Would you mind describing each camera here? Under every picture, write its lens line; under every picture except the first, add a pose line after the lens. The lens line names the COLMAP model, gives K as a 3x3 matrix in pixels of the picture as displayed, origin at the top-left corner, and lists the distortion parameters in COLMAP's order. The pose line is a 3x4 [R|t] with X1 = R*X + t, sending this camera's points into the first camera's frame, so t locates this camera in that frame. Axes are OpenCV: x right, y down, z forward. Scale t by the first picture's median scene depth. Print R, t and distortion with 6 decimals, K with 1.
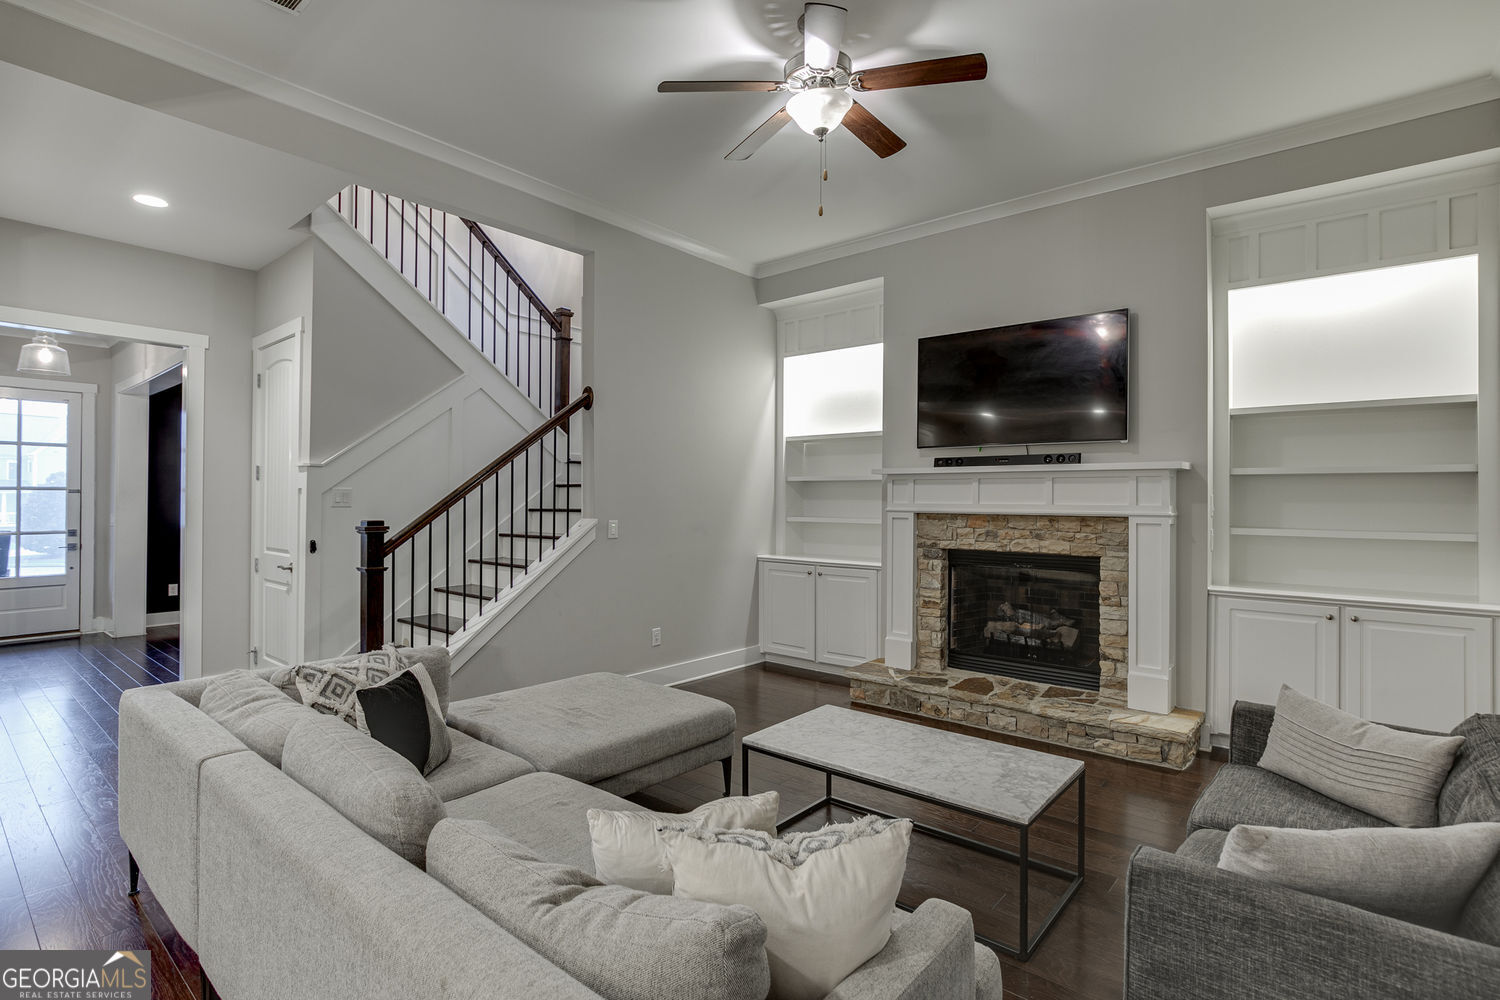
lens RADIAL K [[716.5, 0, 766.8], [0, 716.5, 494.1], [0, 0, 1]] dist [-0.013913, -0.000486]
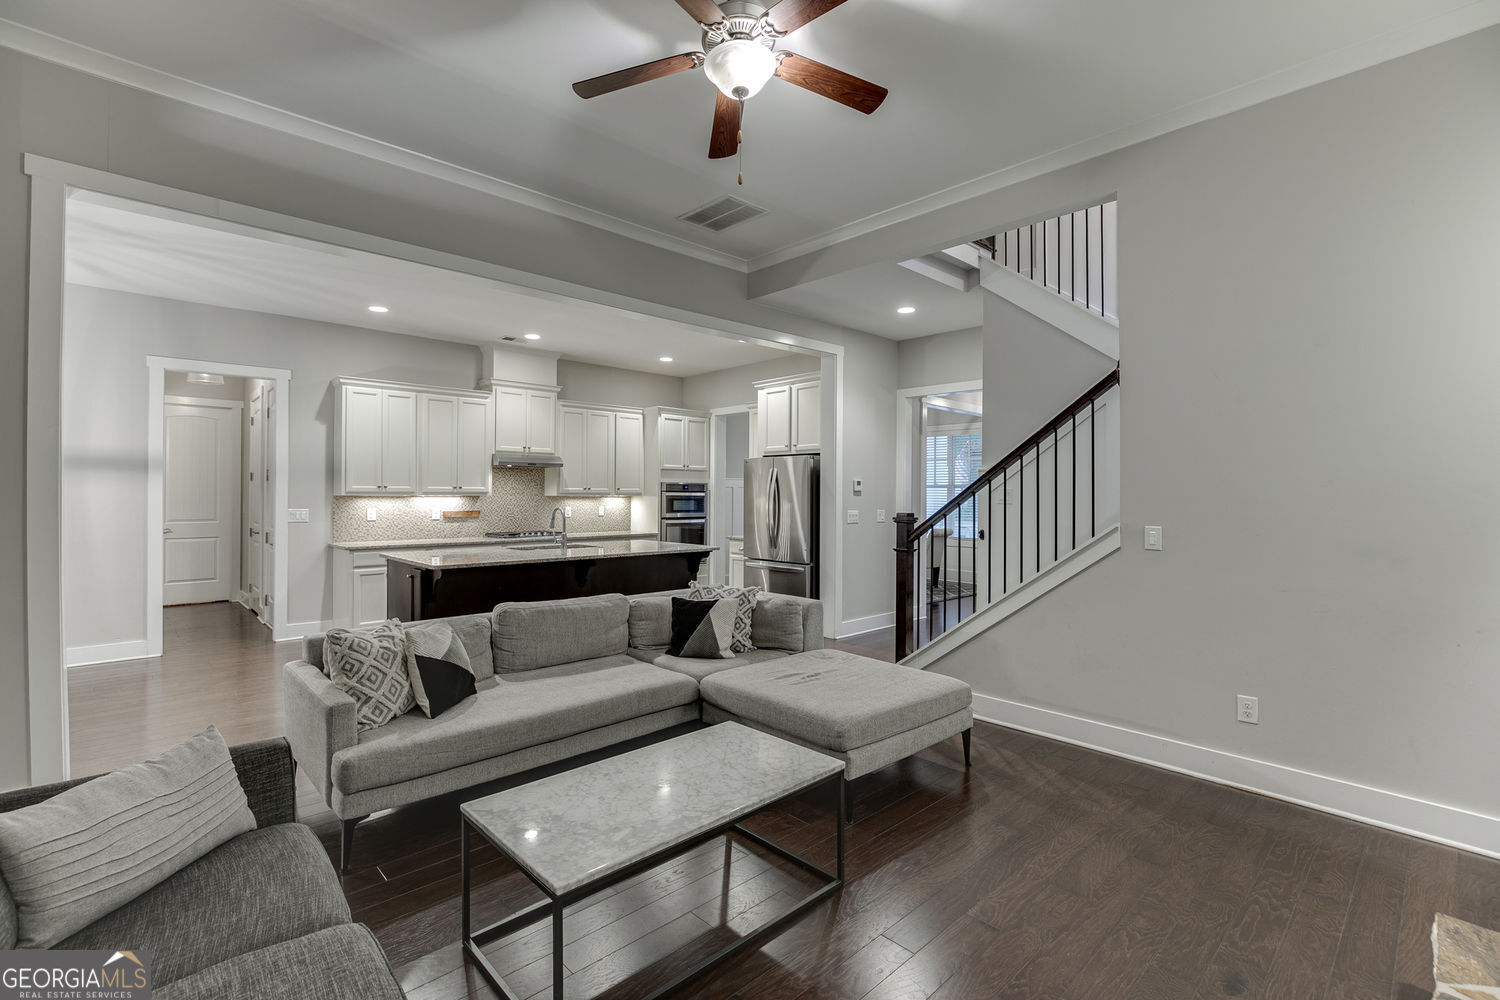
lens RADIAL K [[682.3, 0, 749.5], [0, 682.3, 490.2], [0, 0, 1]] dist [0.000783, 0.001520]
pose [[-0.116951, -0.004321, -0.993128, 0.583579], [0.003530, 0.999982, -0.004766, 0.001274], [0.993131, -0.004063, -0.116934, 0.686980]]
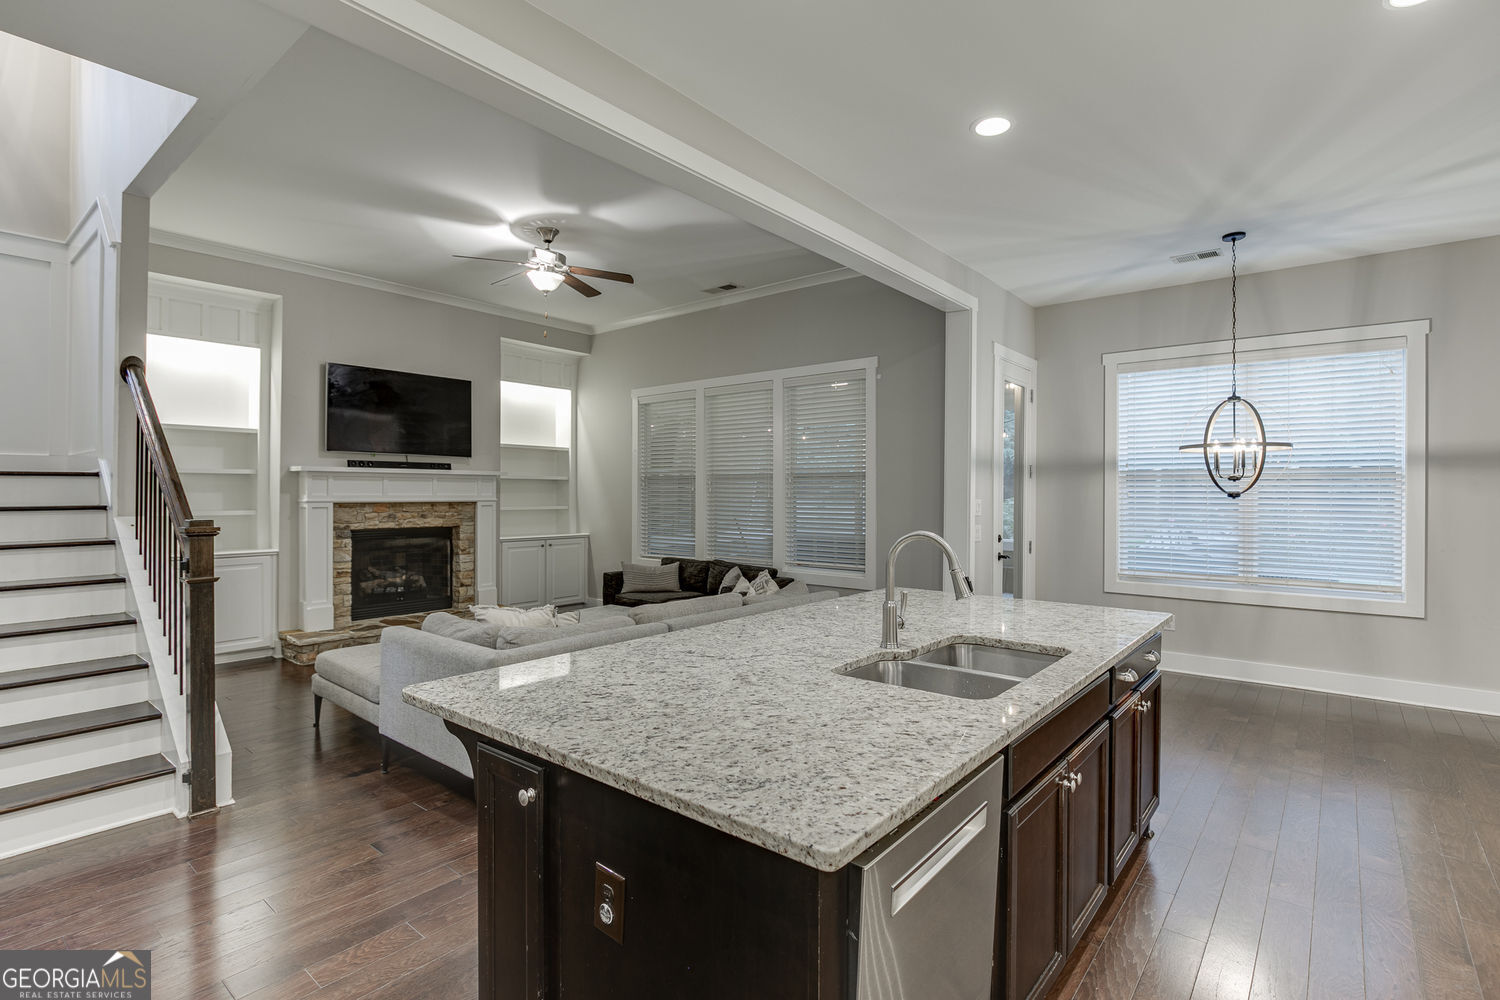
lens RADIAL K [[716.5, 0, 758.5], [0, 716.5, 489.7], [0, 0, 1]] dist [-0.013913, -0.000486]
pose [[-0.009285, -0.000086, 0.999957, -1.118891], [-0.006364, 0.999980, 0.000027, -0.001805], [-0.999937, -0.006363, -0.009285, 0.288722]]
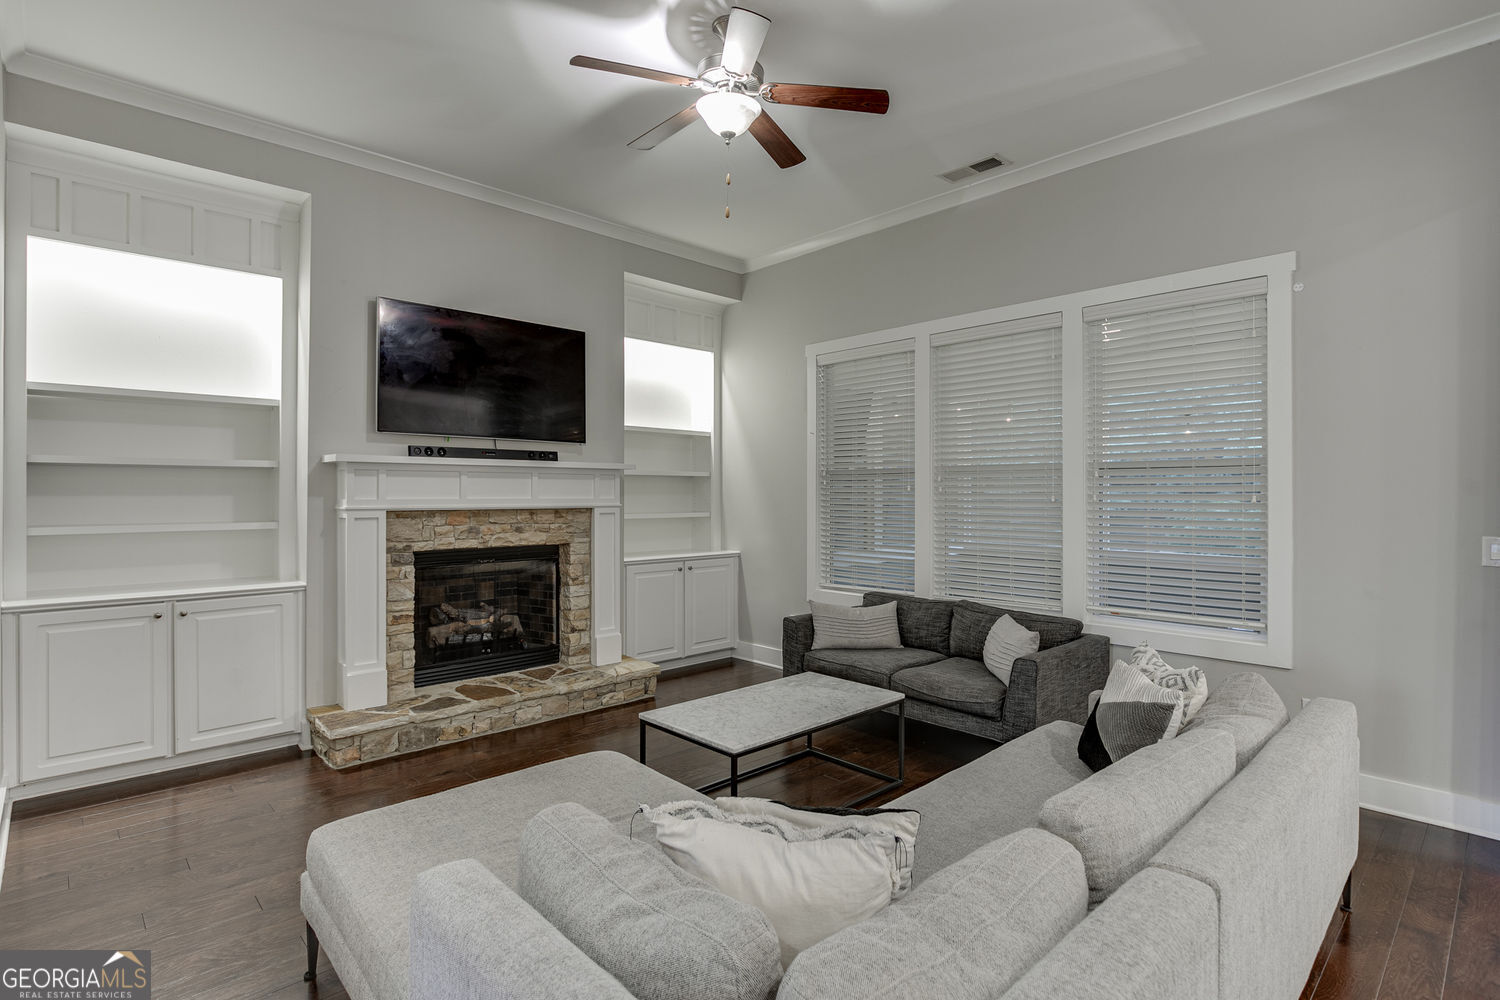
lens RADIAL K [[742.7, 0, 764.4], [0, 742.7, 490.5], [0, 0, 1]] dist [-0.006986, -0.001830]
pose [[0.107882, -0.001091, 0.994163, -0.627117], [-0.004625, 0.999988, 0.001599, -0.000450], [-0.994153, -0.004771, 0.107876, 0.515873]]
